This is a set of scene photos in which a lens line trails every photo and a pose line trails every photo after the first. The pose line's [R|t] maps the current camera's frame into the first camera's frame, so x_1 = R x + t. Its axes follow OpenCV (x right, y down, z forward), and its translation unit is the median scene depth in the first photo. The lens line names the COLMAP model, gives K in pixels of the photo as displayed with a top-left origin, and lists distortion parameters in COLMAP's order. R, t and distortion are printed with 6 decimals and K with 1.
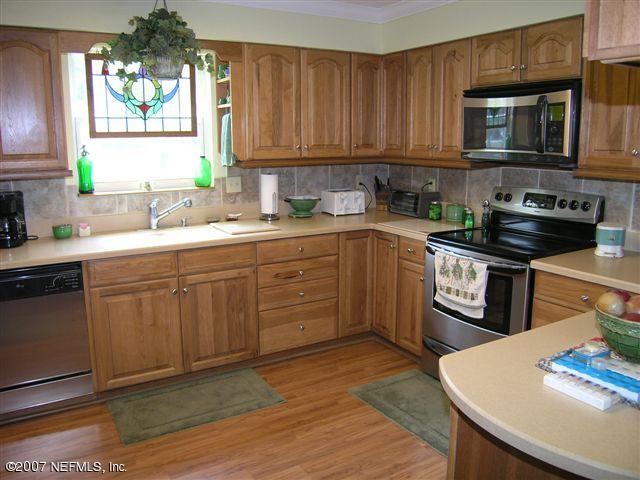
lens RADIAL K [[537.5, 0, 319.6], [0, 537.5, 237.5], [0, 0, 1]] dist [-0.064735, -0.002579]
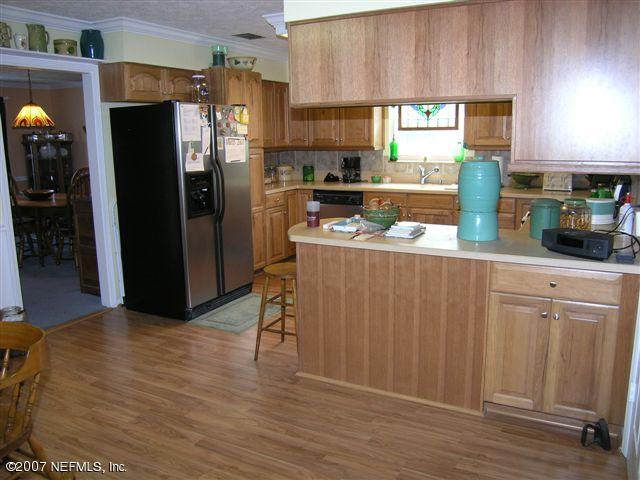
lens RADIAL K [[537.5, 0, 320.2], [0, 537.5, 240.3], [0, 0, 1]] dist [-0.064735, -0.002579]
pose [[0.523424, 0.167066, -0.835533, 1.016424], [-0.149940, 0.983348, 0.102691, 0.035360], [0.838776, 0.071529, 0.539758, -0.198417]]
